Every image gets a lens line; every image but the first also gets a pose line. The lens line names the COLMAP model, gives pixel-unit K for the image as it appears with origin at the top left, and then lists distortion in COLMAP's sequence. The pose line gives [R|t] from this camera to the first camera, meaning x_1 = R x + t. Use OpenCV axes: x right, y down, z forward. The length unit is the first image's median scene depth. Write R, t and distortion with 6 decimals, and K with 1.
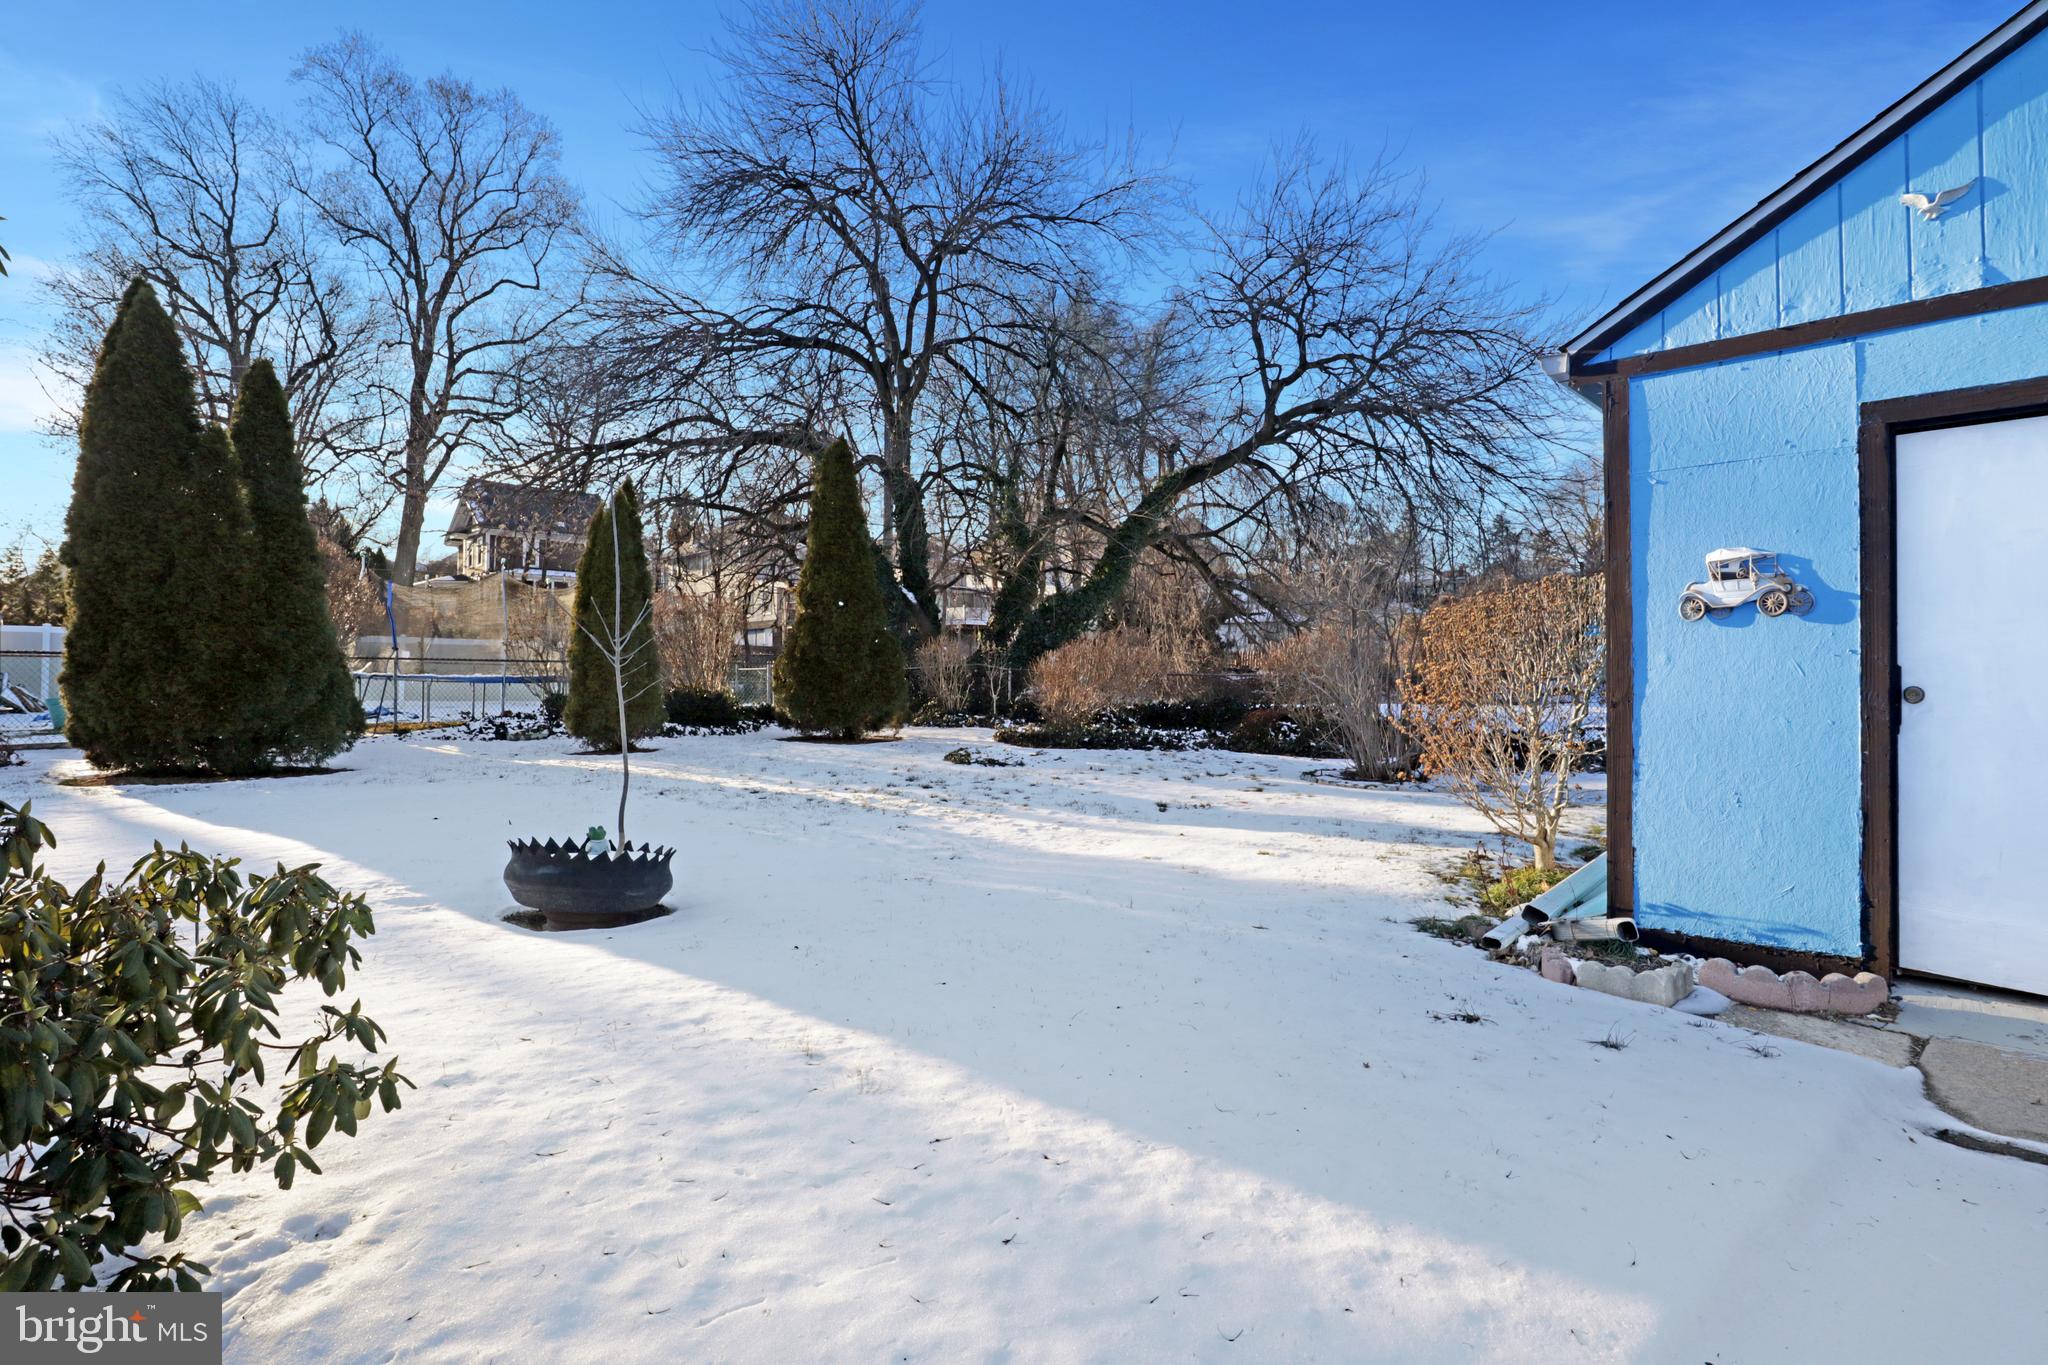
lens RADIAL K [[1037.3, 0, 1023.7], [0, 1037.3, 677.4], [0, 0, 1]] dist [-0.042066, 0.015680]
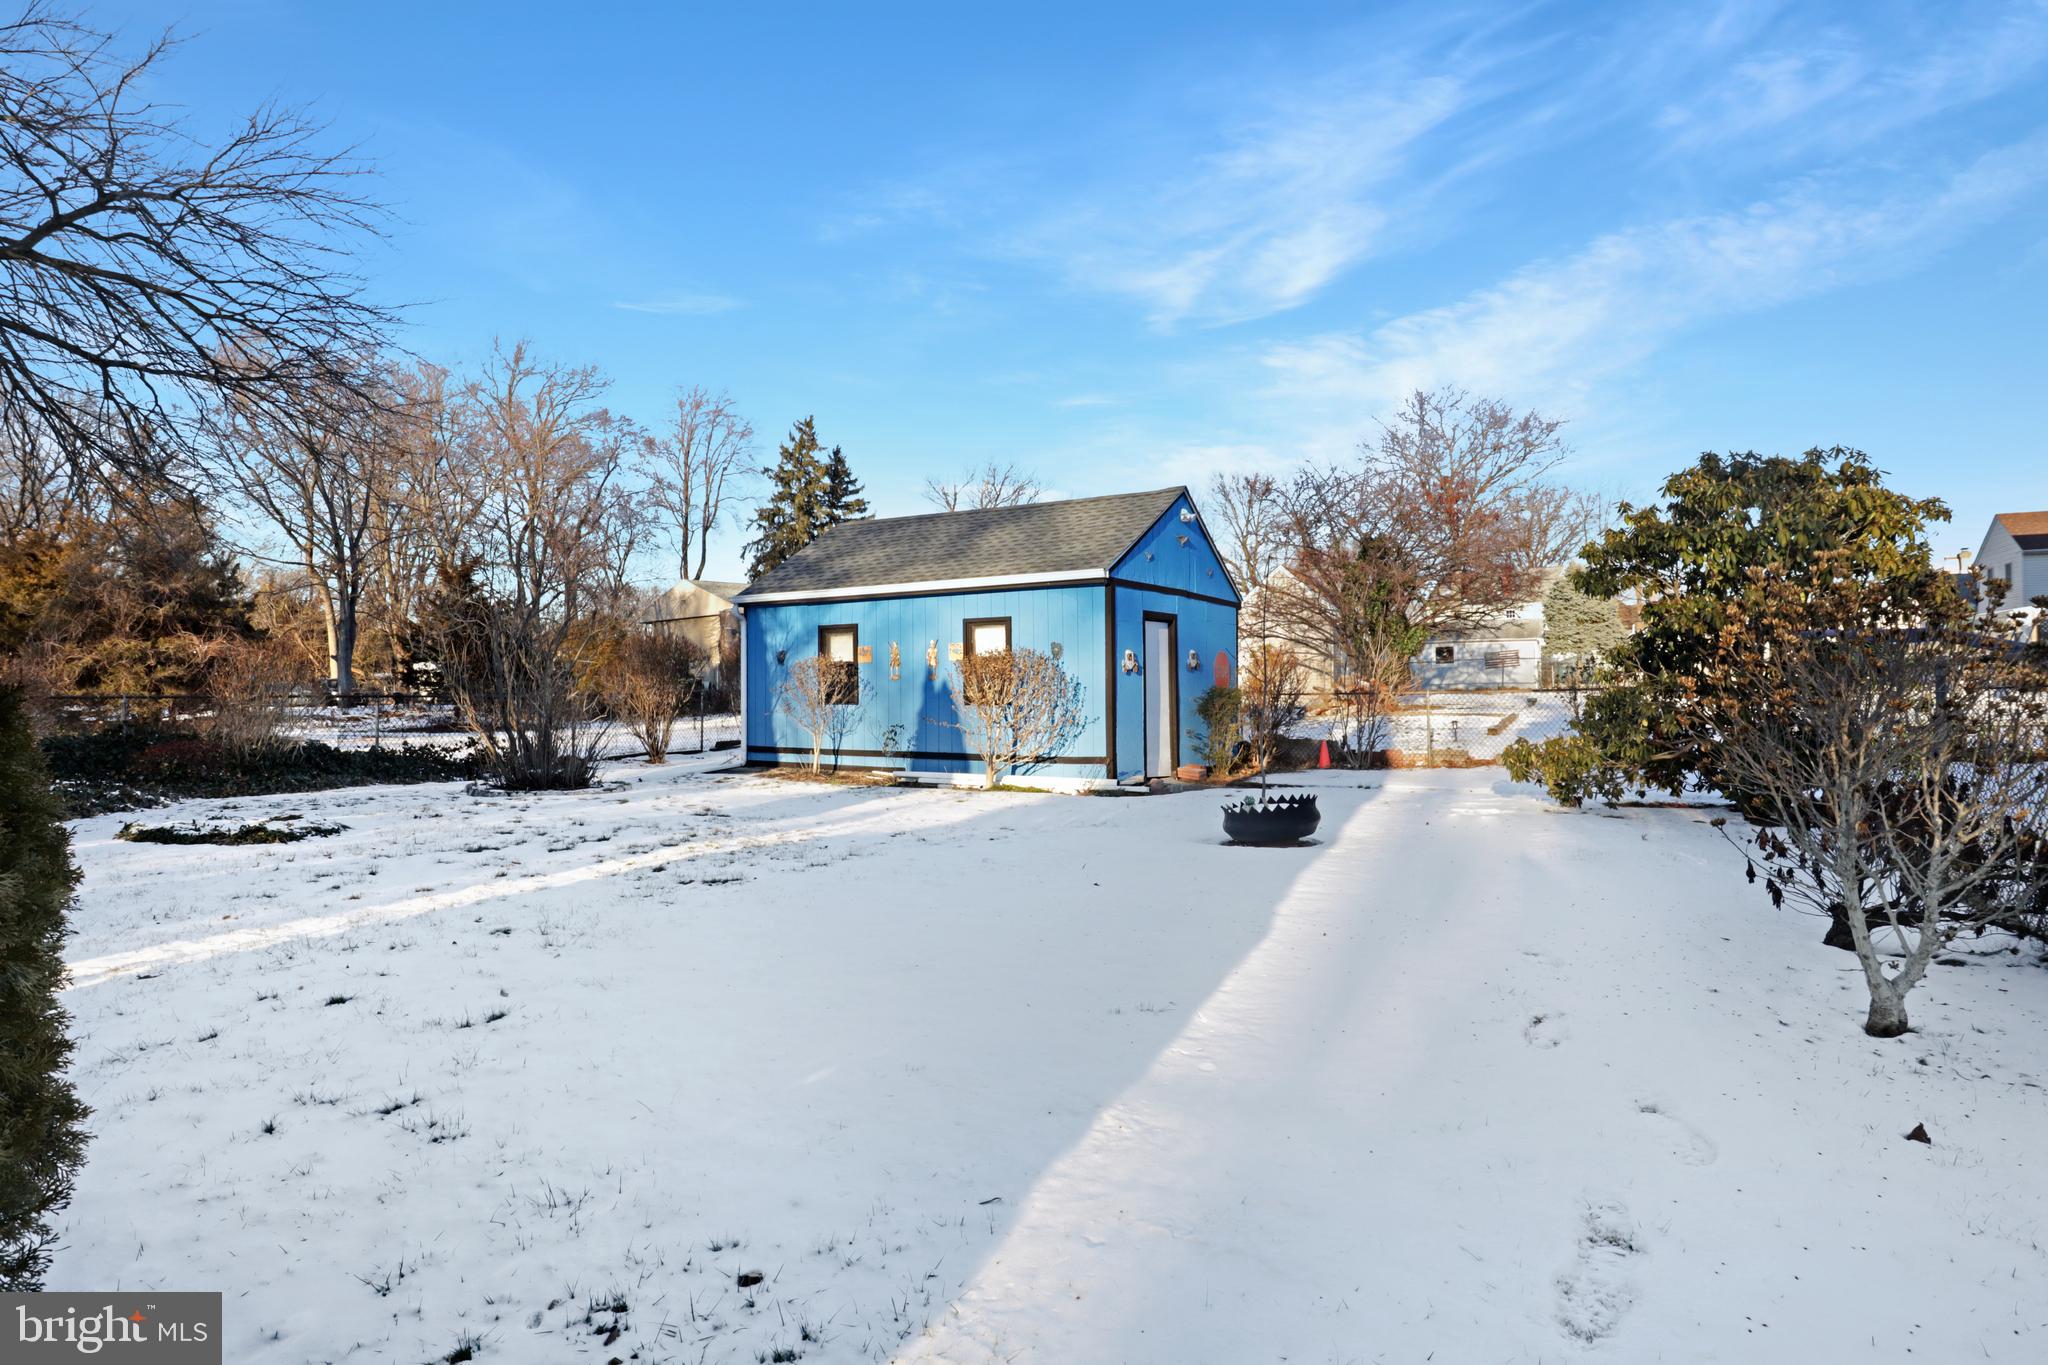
lens RADIAL K [[1015.3, 0, 1024.0], [0, 1015.3, 682.5], [0, 0, 1]] dist [-0.032703, 0.000342]
pose [[-0.231740, 0.007925, 0.972746, -2.254455], [0.015634, 0.999868, -0.004422, -0.024028], [-0.972652, 0.014183, -0.231833, 2.090644]]
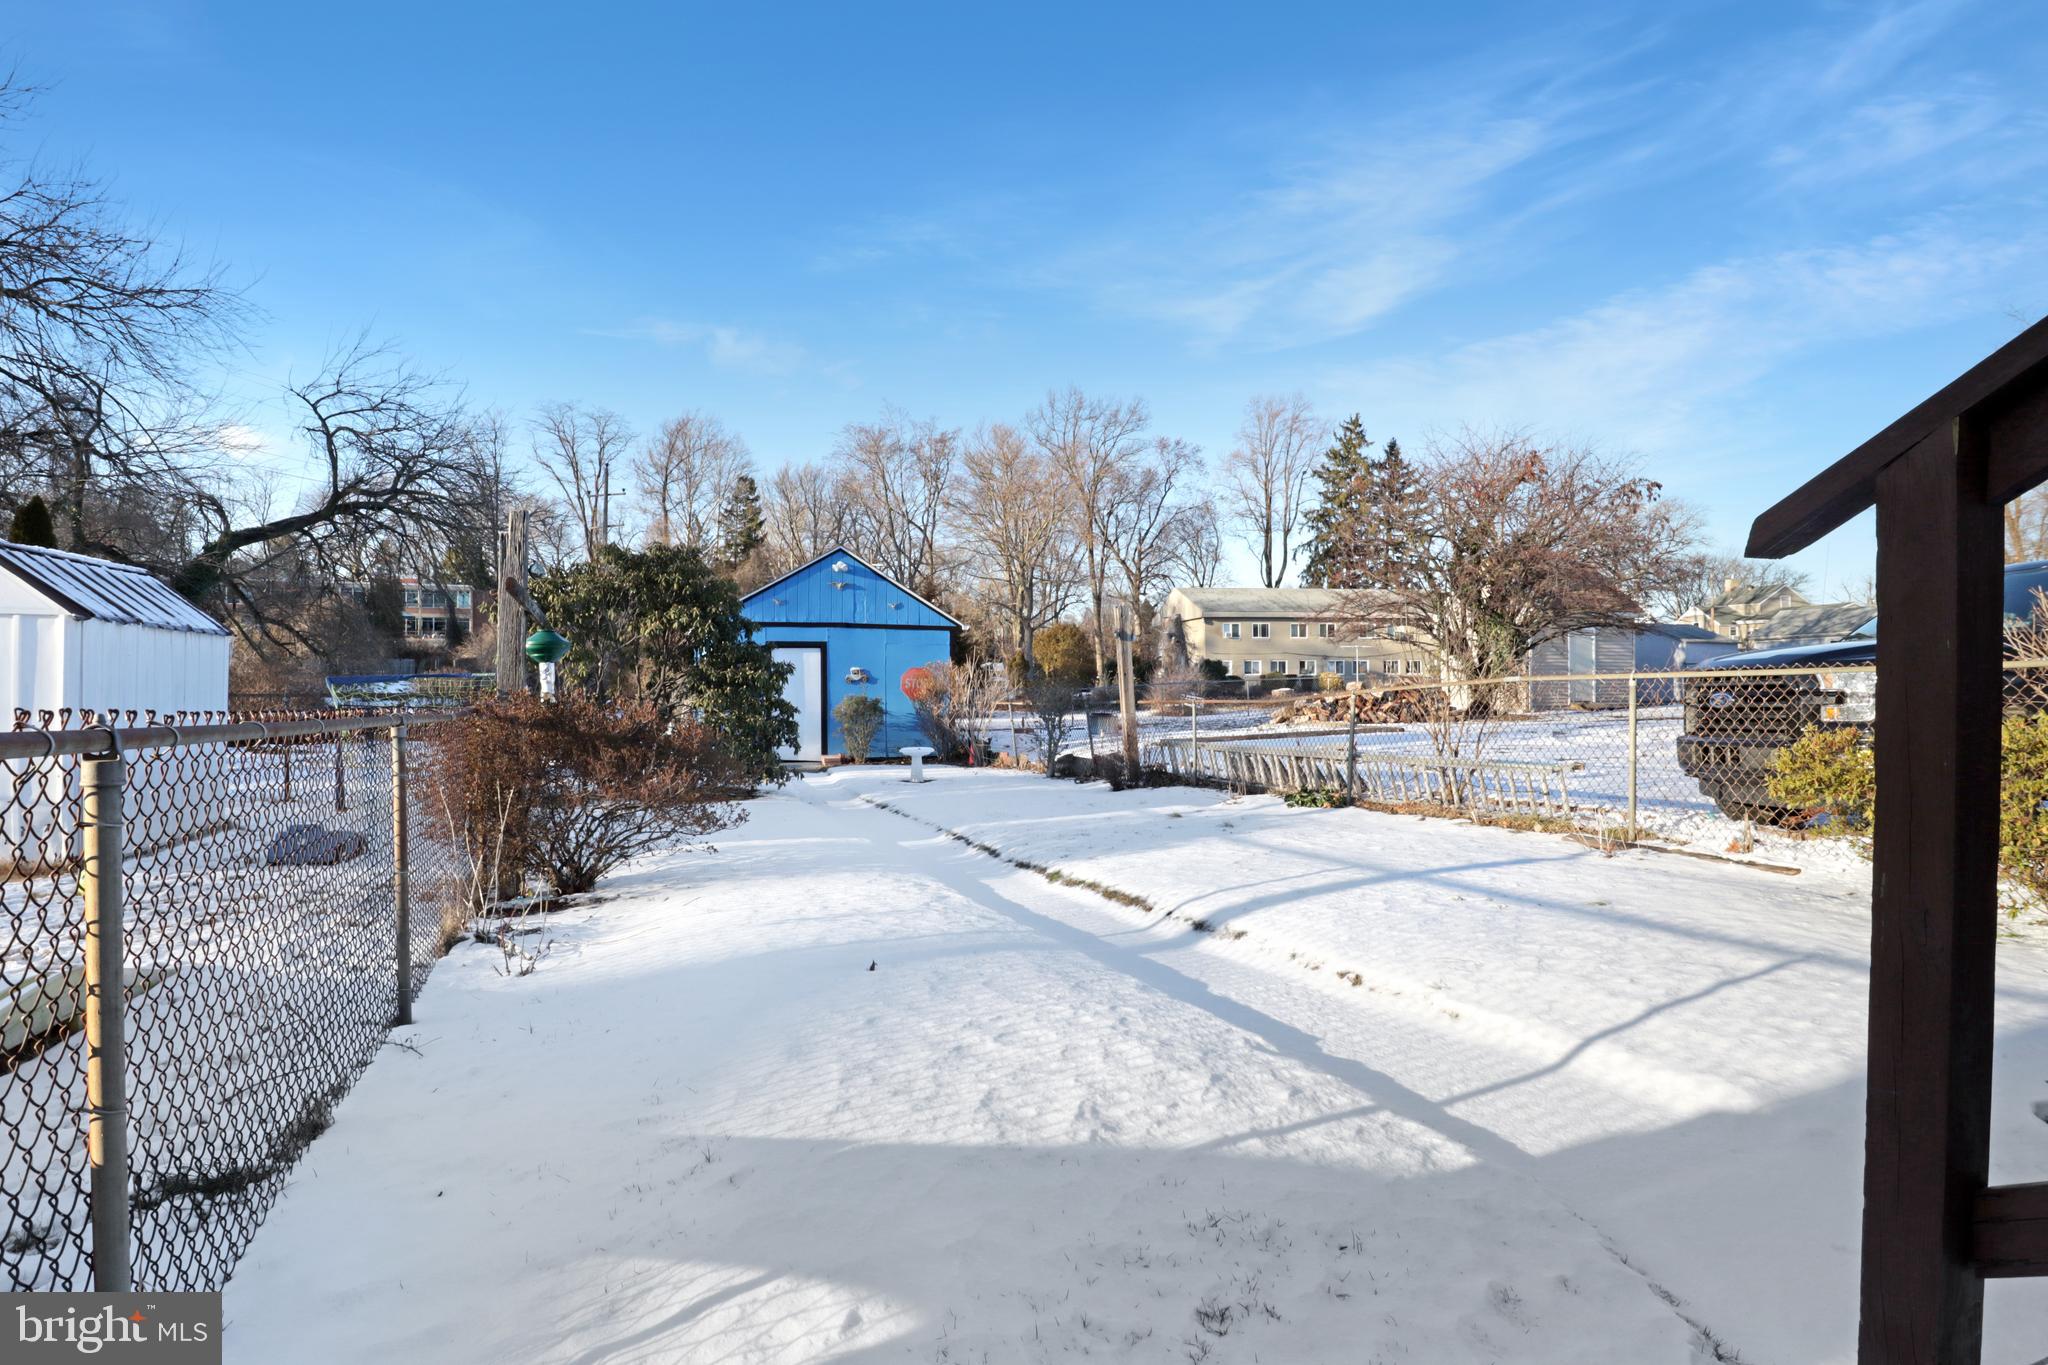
lens RADIAL K [[1037.3, 0, 1023.7], [0, 1037.3, 677.4], [0, 0, 1]] dist [-0.042066, 0.015680]
pose [[0.447824, 0.009699, 0.894069, -2.861367], [0.004830, 0.999900, -0.013267, -0.031046], [-0.894109, 0.010260, 0.447733, -2.169984]]
